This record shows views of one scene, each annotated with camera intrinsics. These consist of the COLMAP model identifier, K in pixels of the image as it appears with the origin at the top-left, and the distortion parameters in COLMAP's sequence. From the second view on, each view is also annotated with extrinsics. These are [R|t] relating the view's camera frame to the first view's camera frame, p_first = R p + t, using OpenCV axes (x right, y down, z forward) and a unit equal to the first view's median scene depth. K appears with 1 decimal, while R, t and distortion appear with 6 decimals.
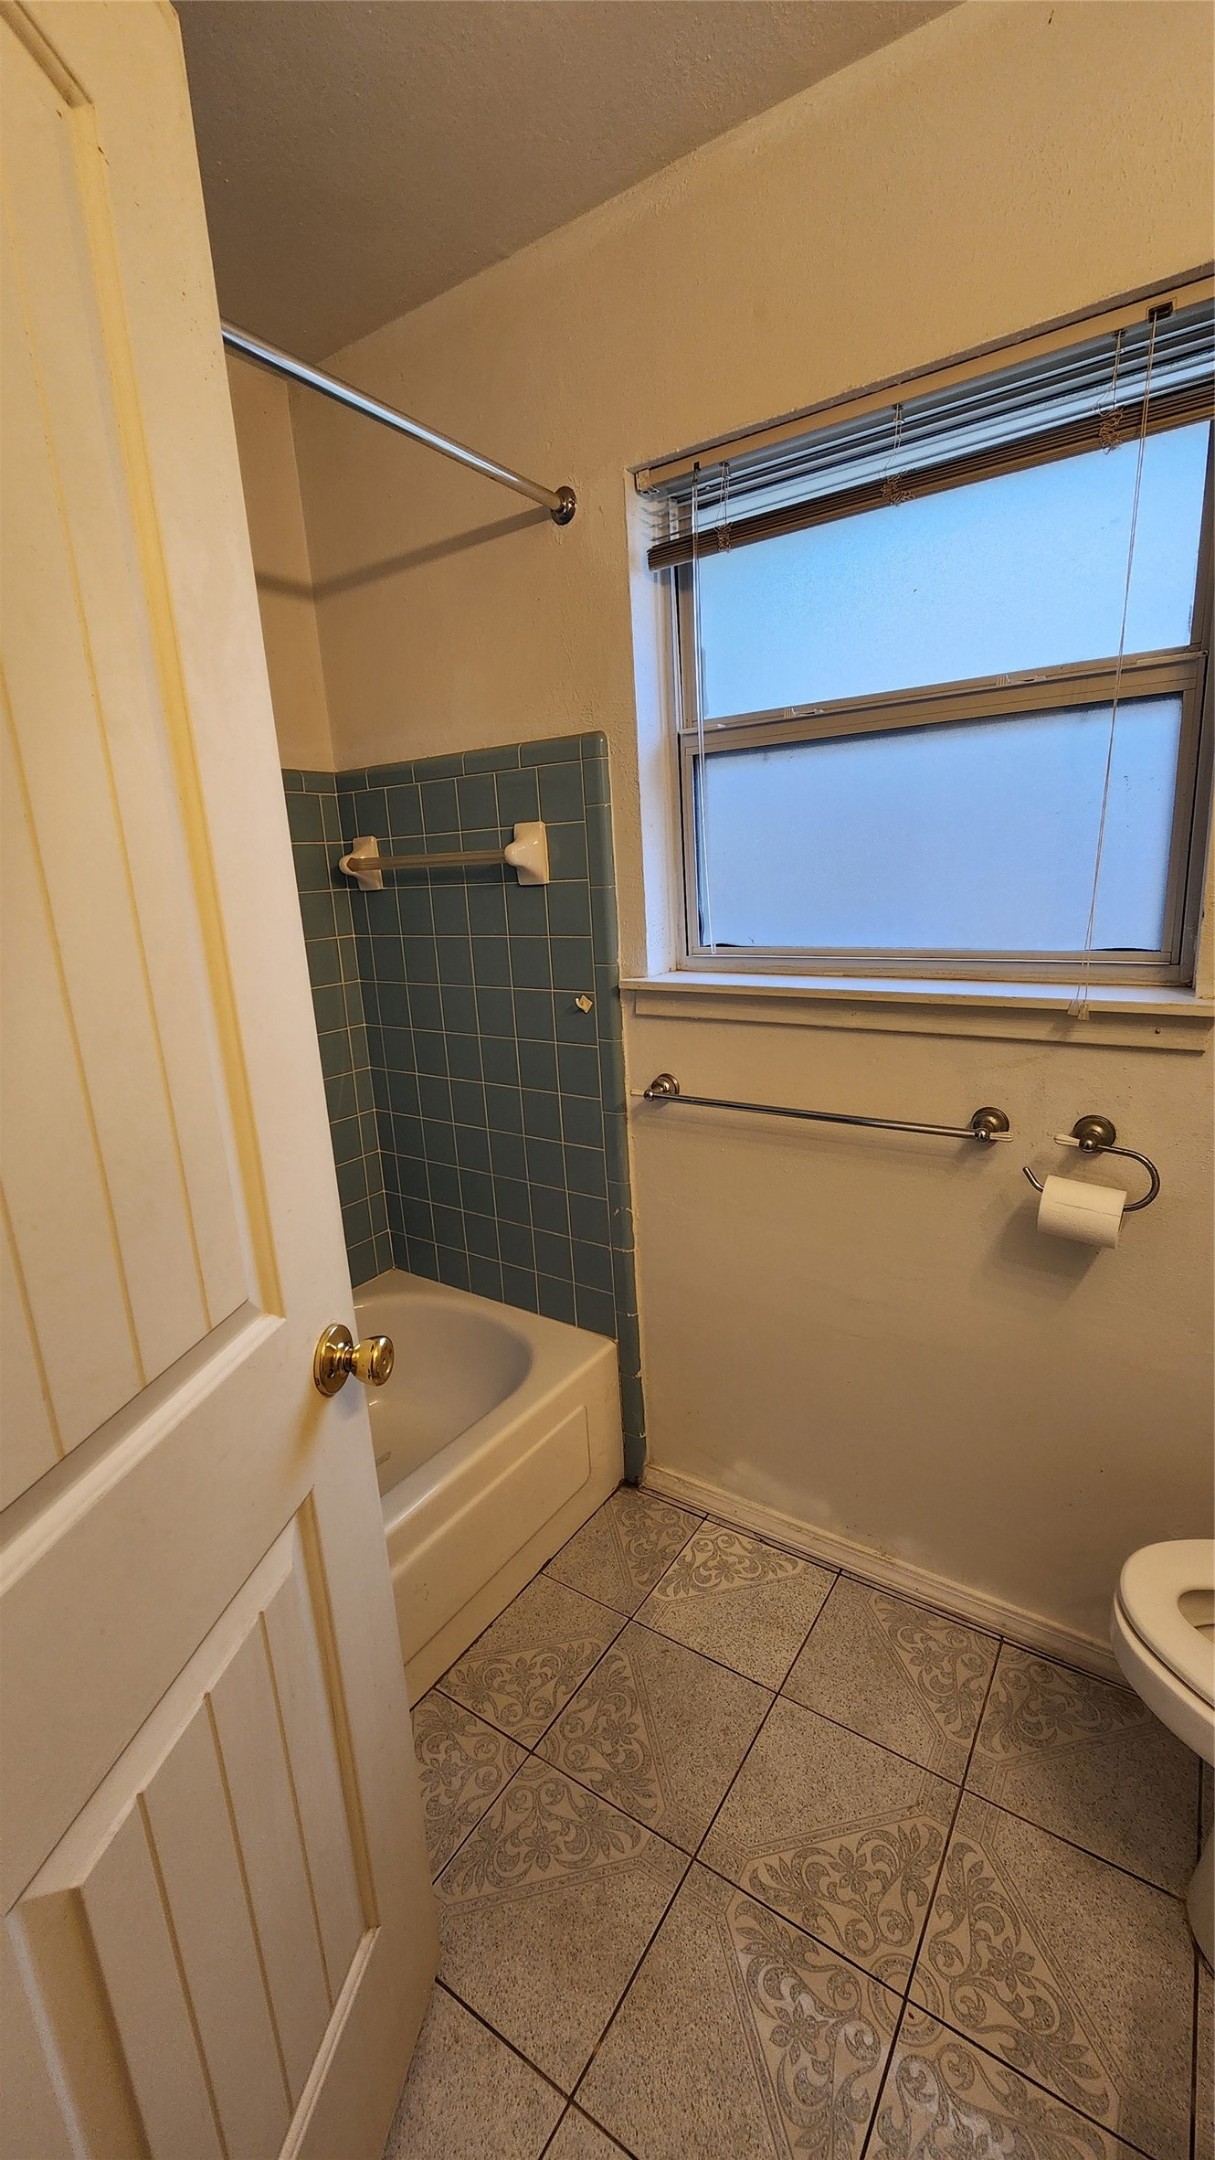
lens RADIAL K [[883.4, 0, 616.3], [0, 883.4, 1072.1], [0, 0, 1]] dist [0.002198, -0.001883]
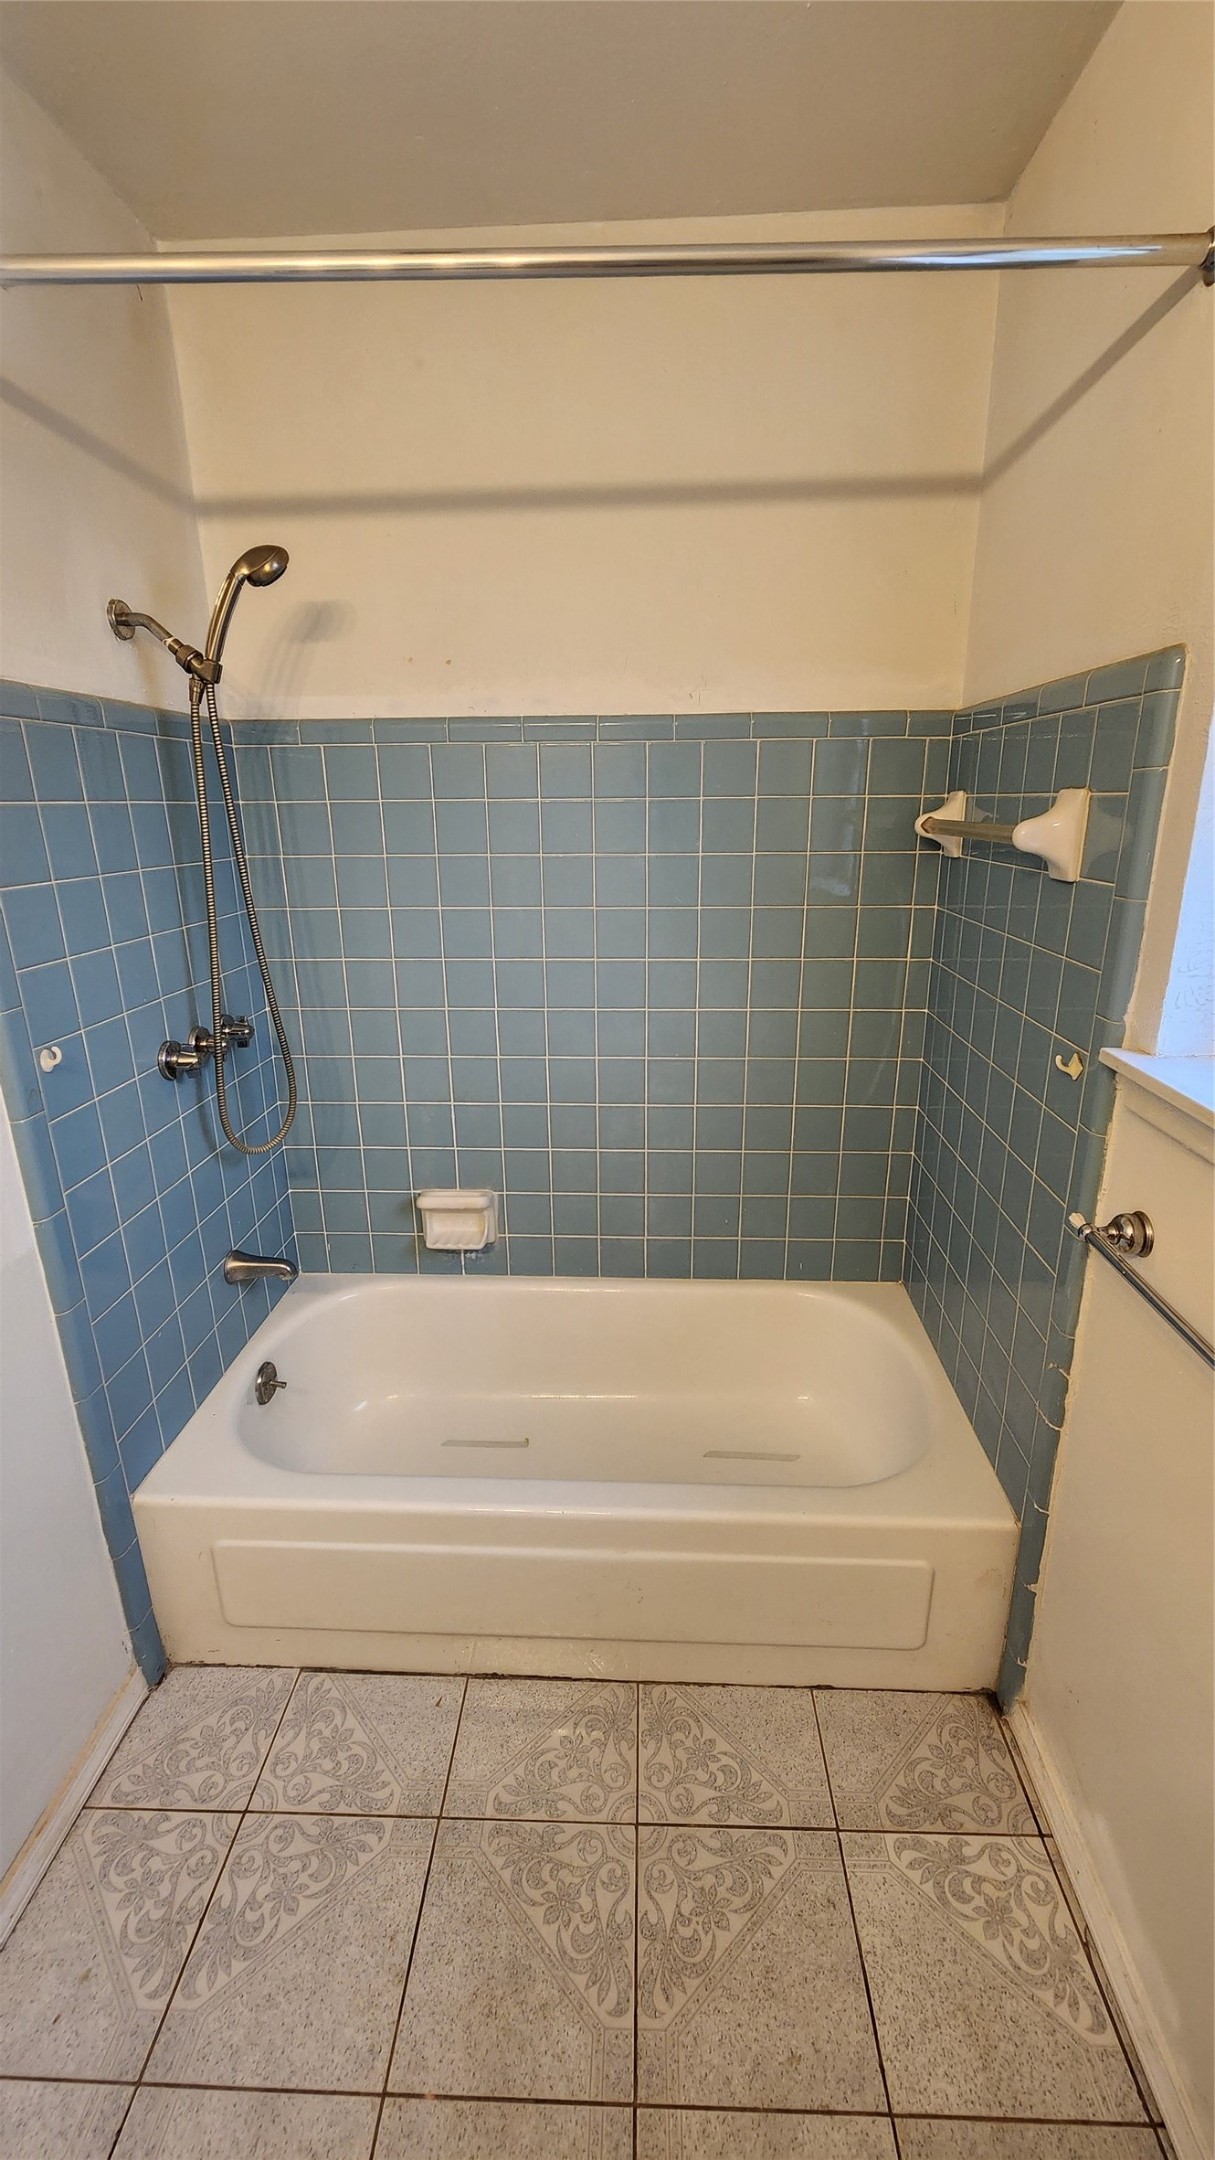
lens RADIAL K [[883.4, 0, 615.3], [0, 883.4, 1070.9], [0, 0, 1]] dist [0.002198, -0.001883]
pose [[0.523592, 0.297608, -0.798299, 0.386509], [-0.218018, 0.952609, 0.212141, -0.169524], [0.823602, 0.062968, 0.563662, 0.399672]]
